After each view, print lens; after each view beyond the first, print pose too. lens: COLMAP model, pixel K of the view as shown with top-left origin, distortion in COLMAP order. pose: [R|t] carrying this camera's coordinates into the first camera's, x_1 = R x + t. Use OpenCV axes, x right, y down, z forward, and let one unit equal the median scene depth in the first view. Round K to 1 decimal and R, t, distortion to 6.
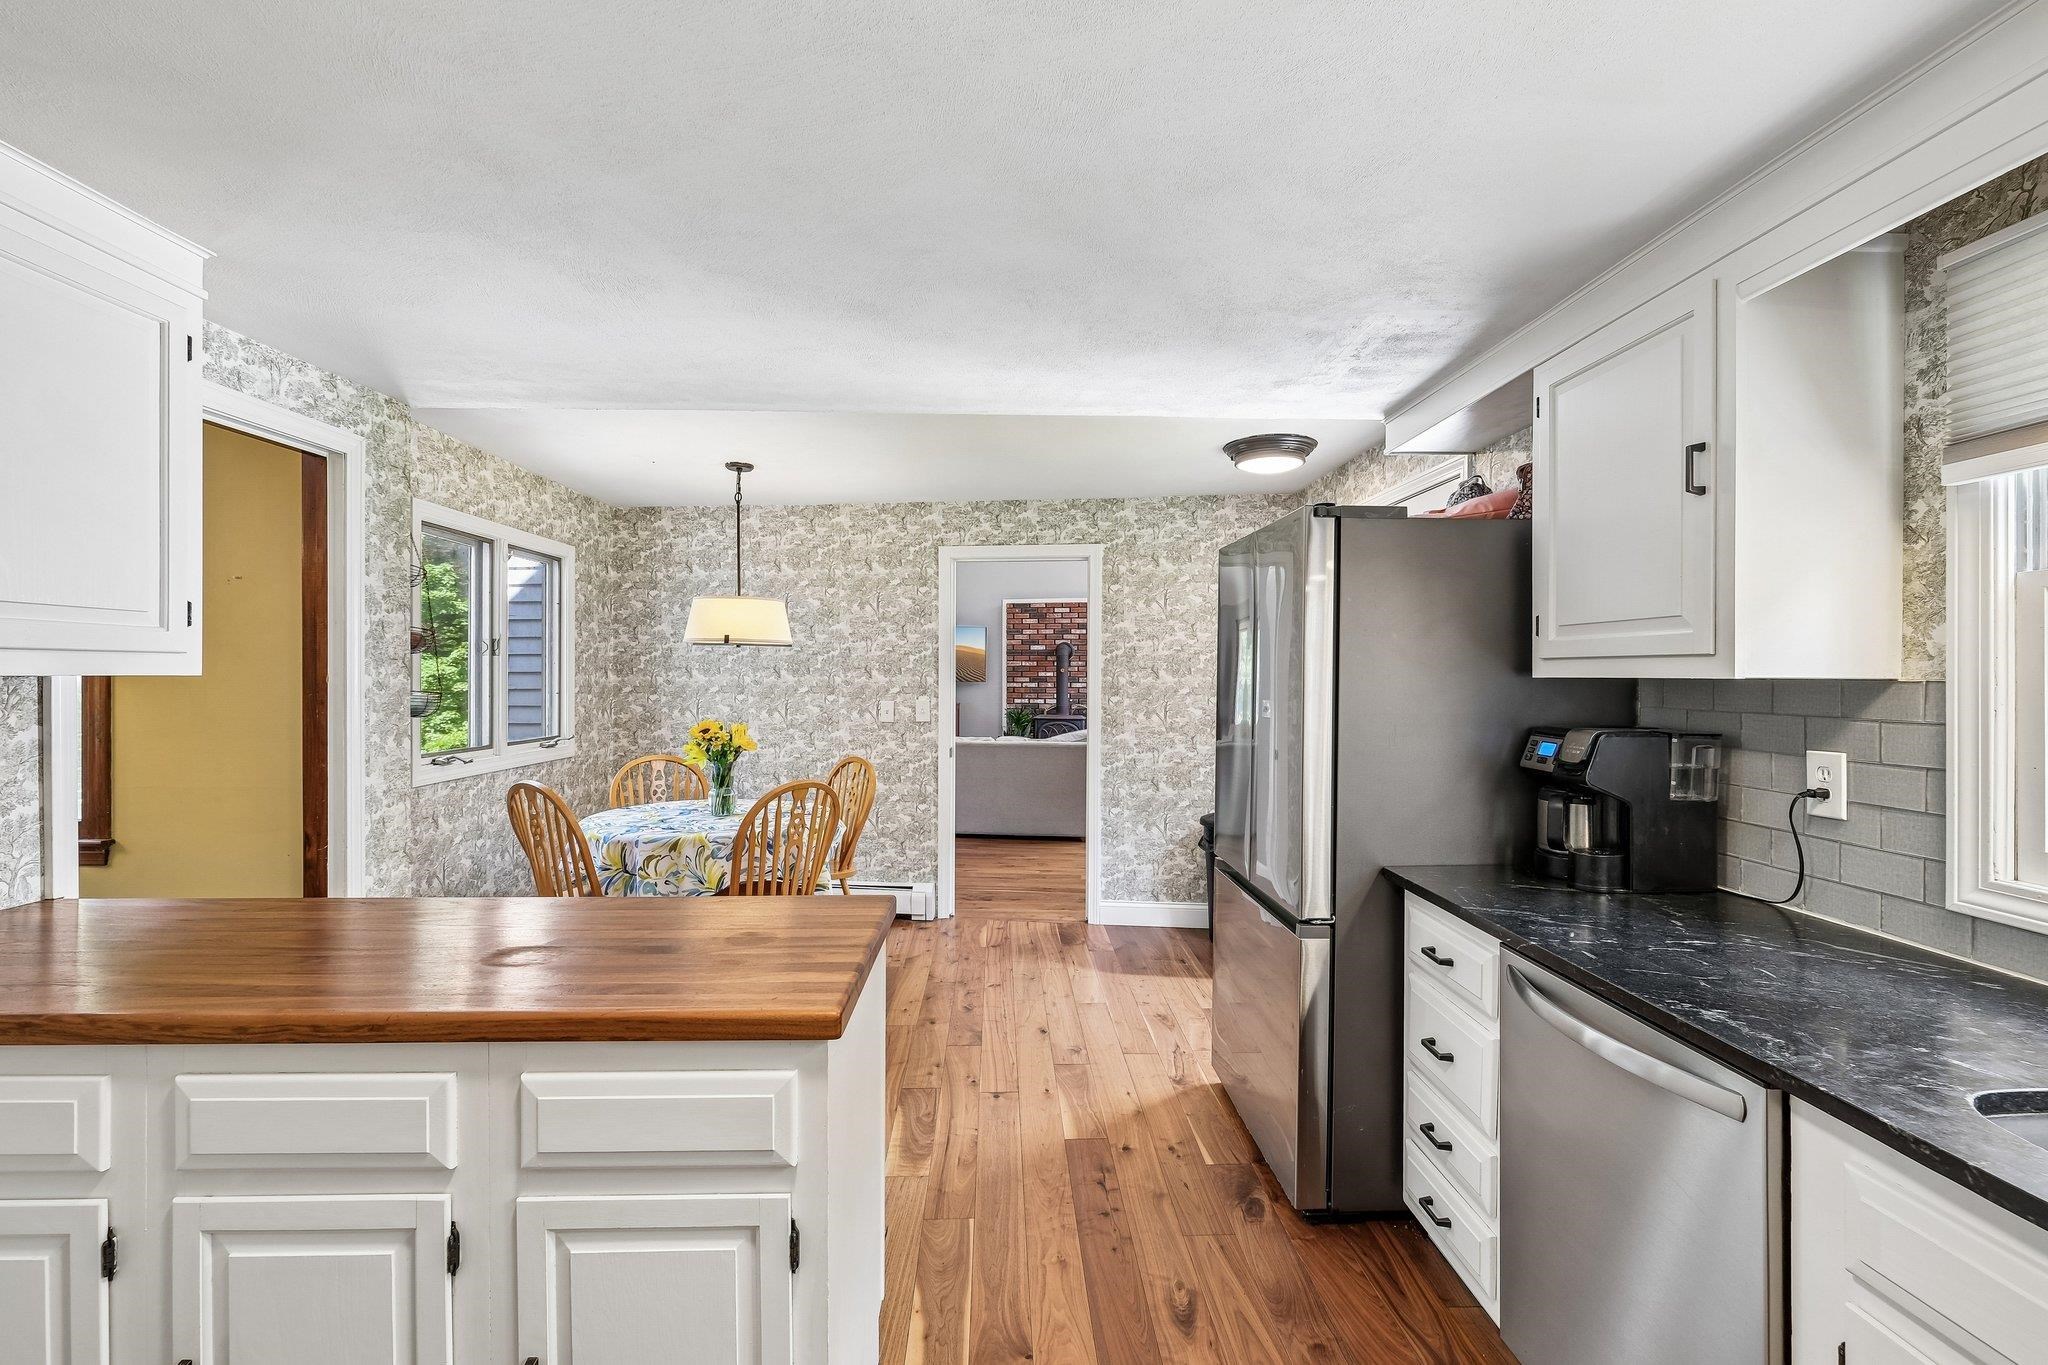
lens RADIAL K [[902.0, 0, 1022.7], [0, 902.0, 672.3], [0, 0, 1]] dist [-0.010335, 0.000238]
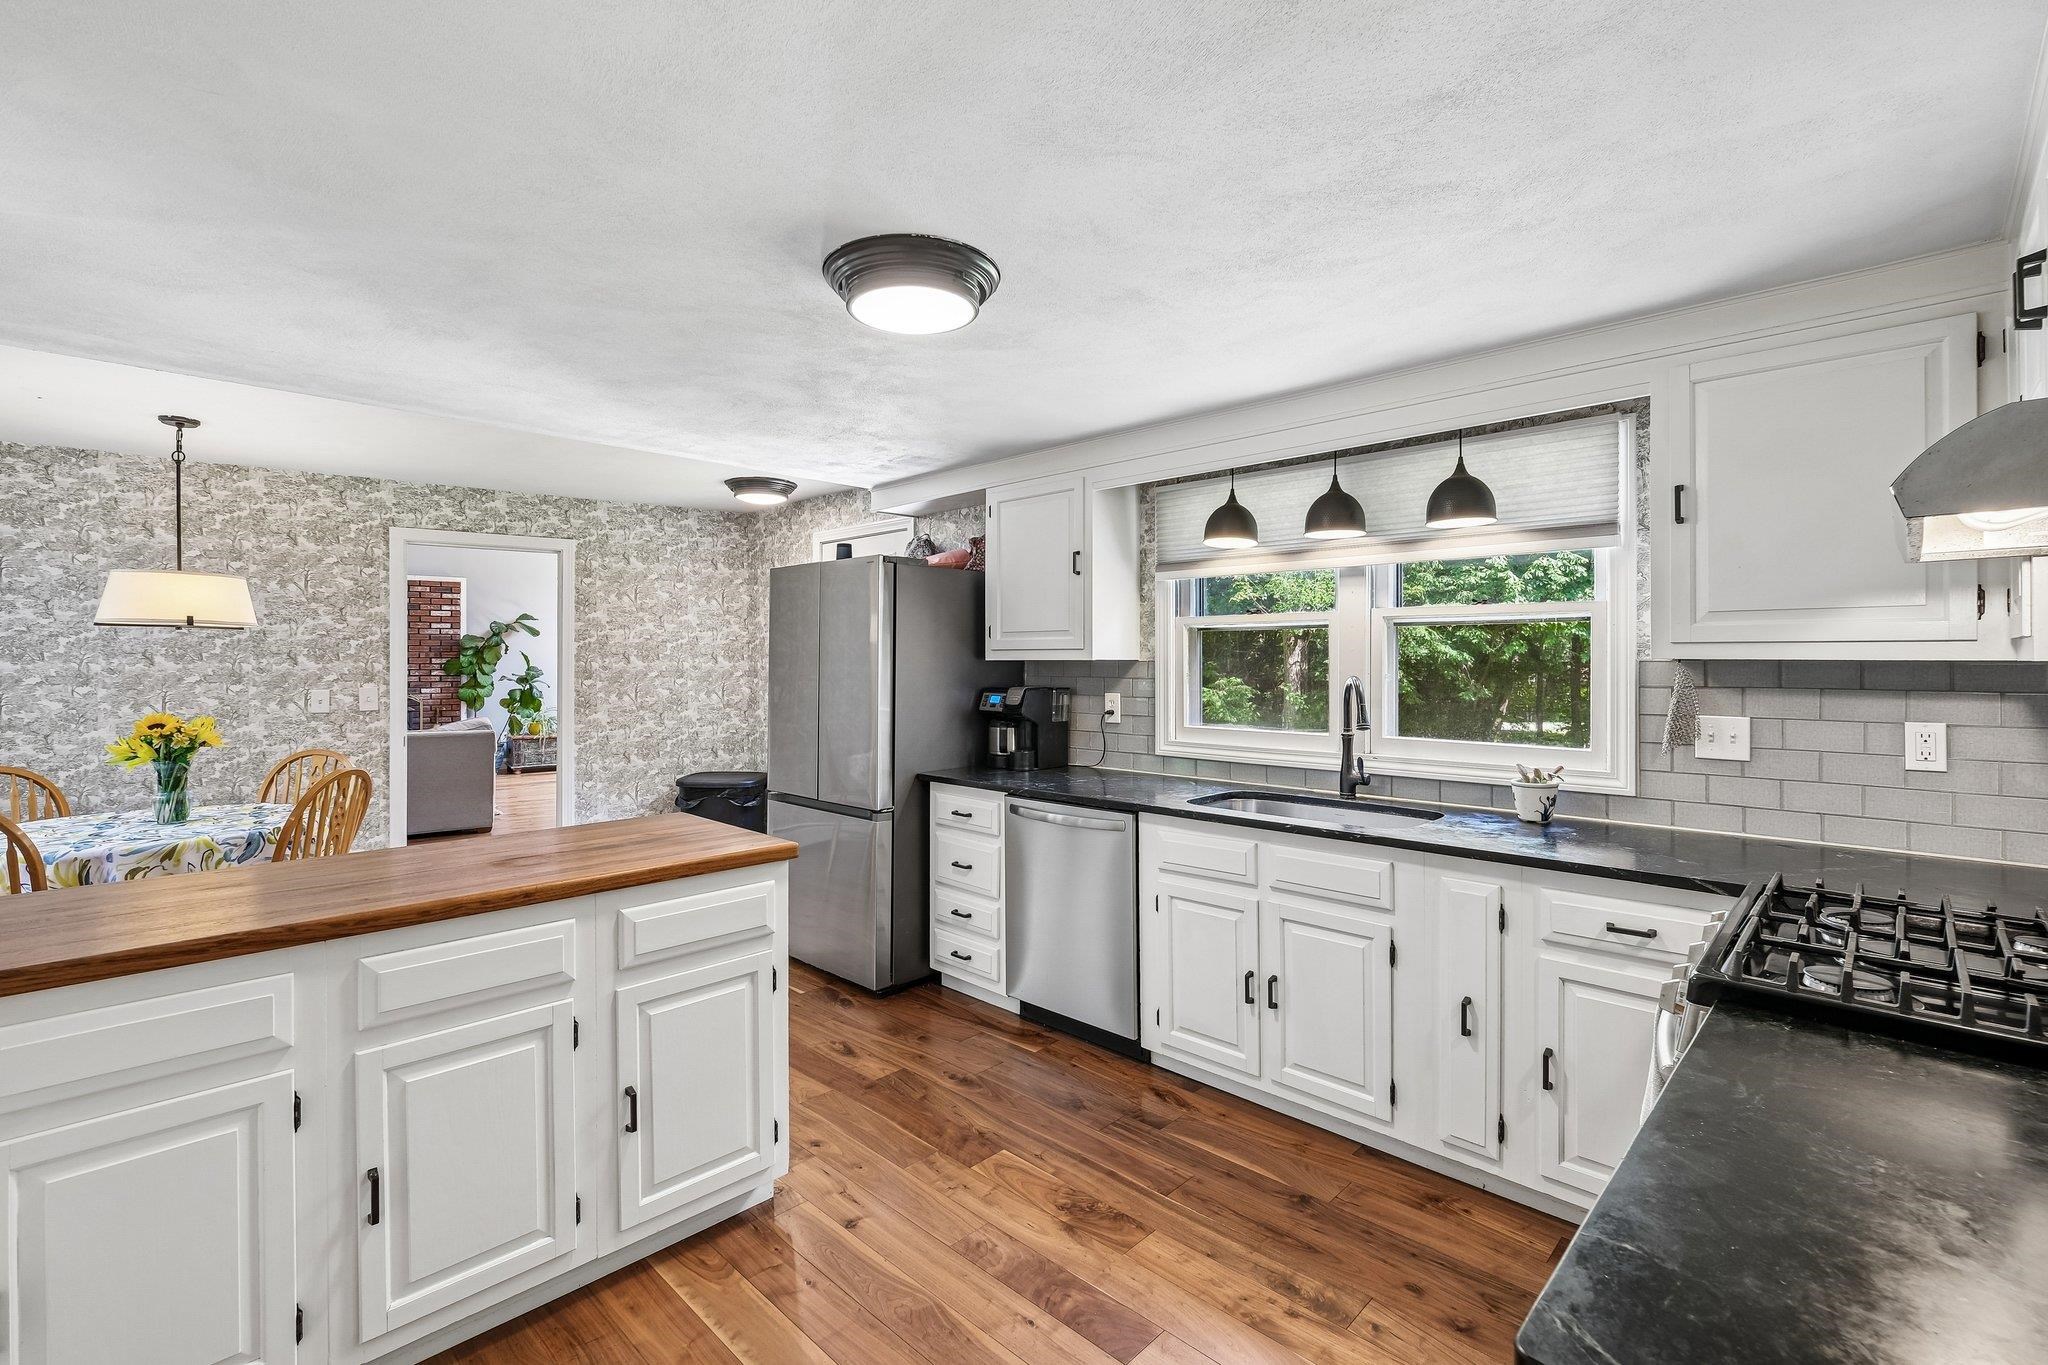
lens RADIAL K [[902.0, 0, 1020.5], [0, 902.0, 656.6], [0, 0, 1]] dist [-0.010335, 0.000238]
pose [[0.722648, -0.000120, 0.691216, -0.478102], [0.001595, 0.999998, -0.001494, 0.001045], [-0.691214, 0.002182, 0.722646, -0.268421]]
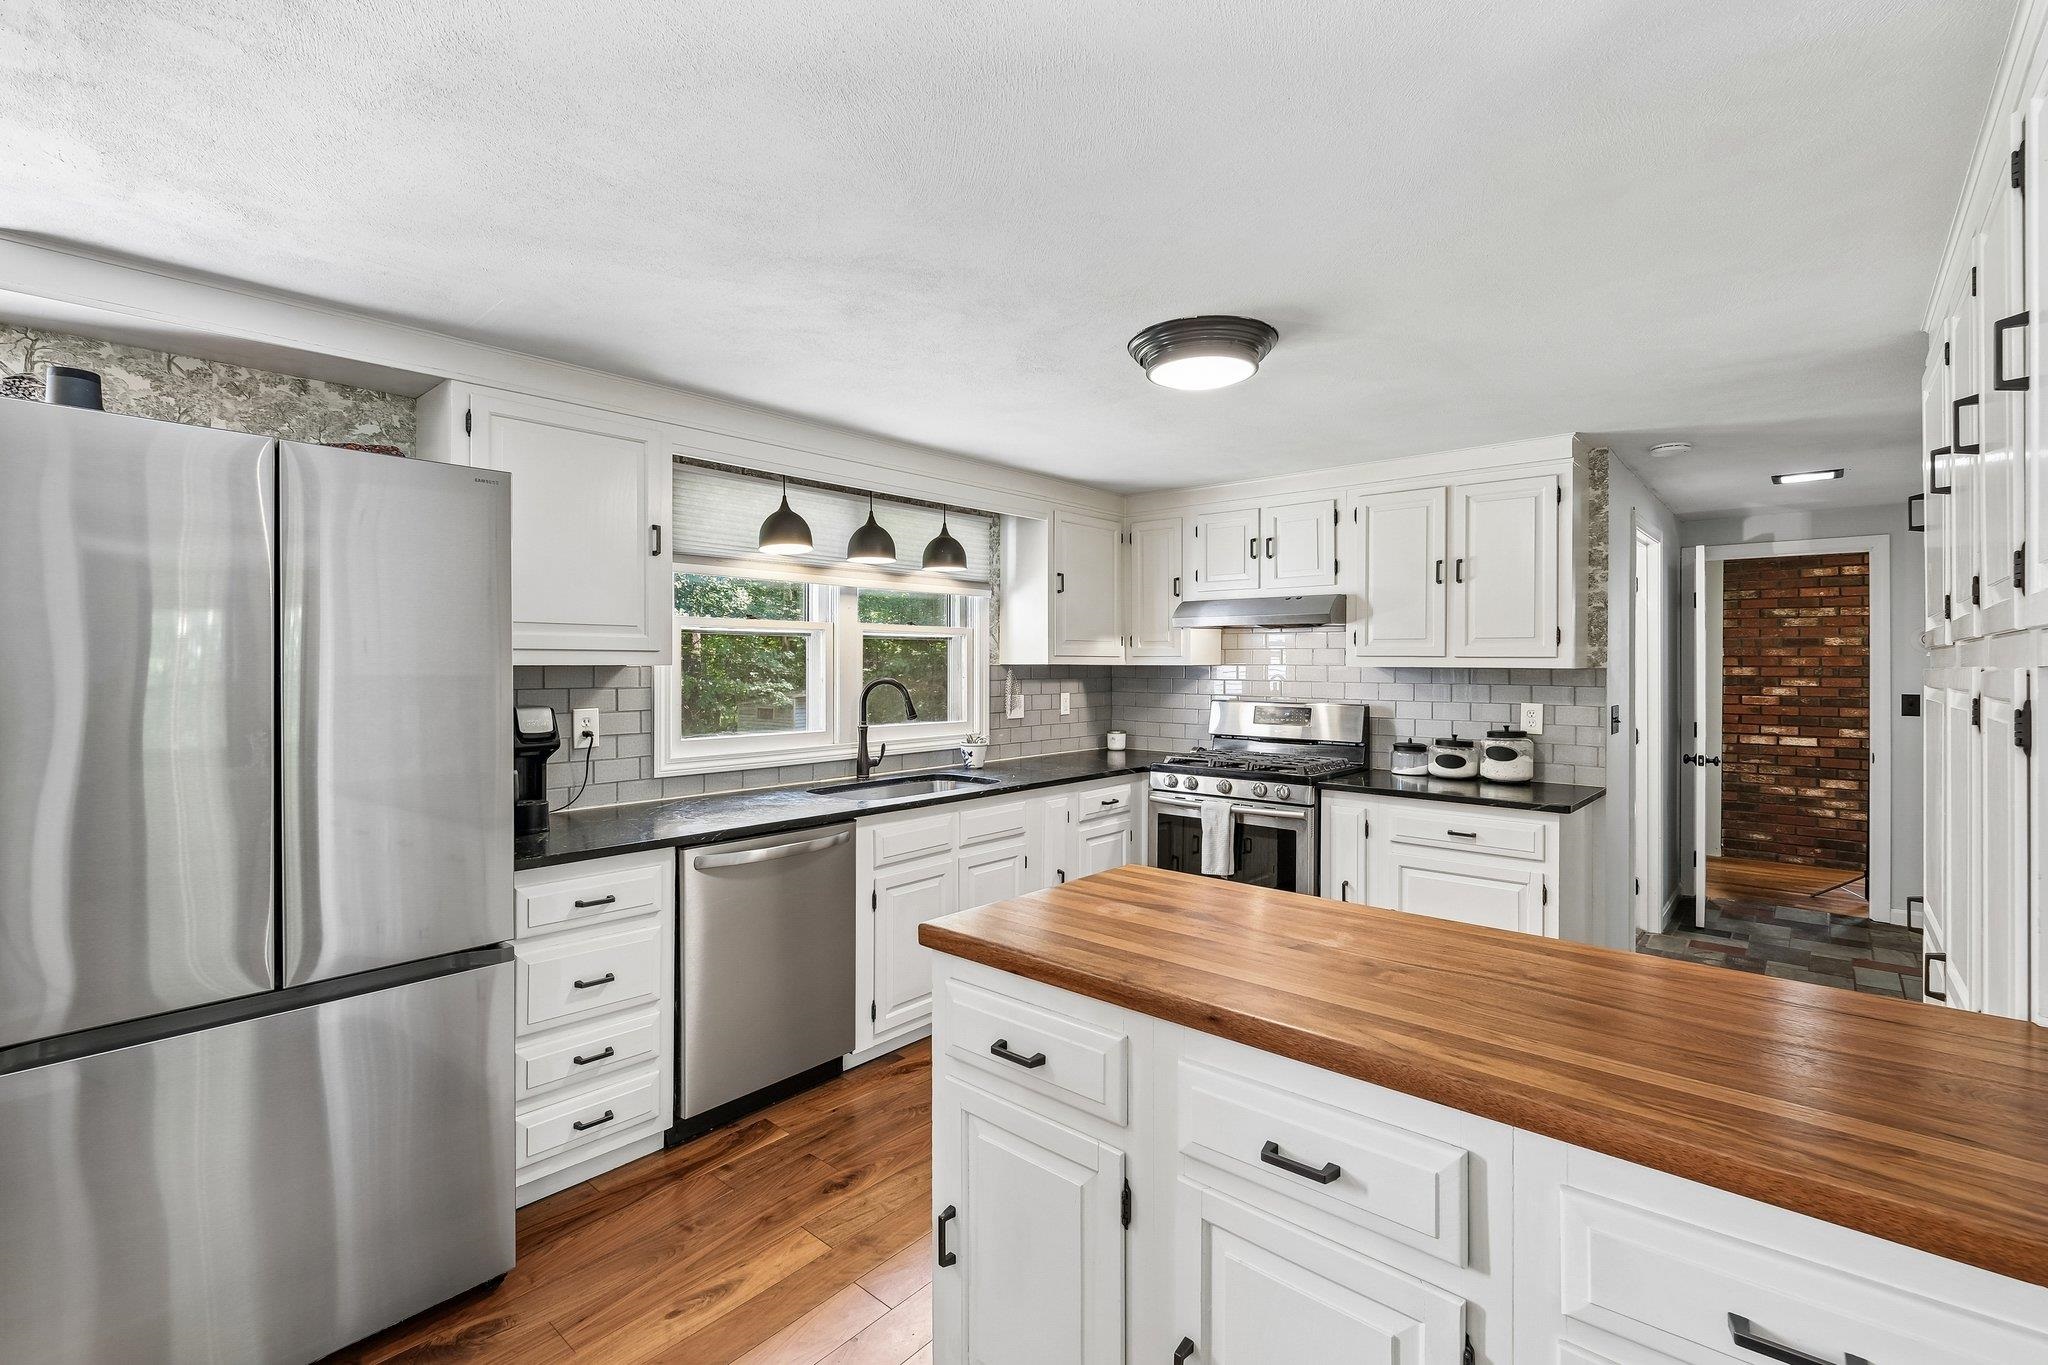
lens RADIAL K [[902.0, 0, 1016.3], [0, 902.0, 664.3], [0, 0, 1]] dist [-0.010335, 0.000238]
pose [[-0.722536, -0.000877, 0.691333, -0.506627], [-0.001344, 0.999999, -0.000135, 0.002838], [-0.691332, -0.001026, -0.722537, 0.984929]]
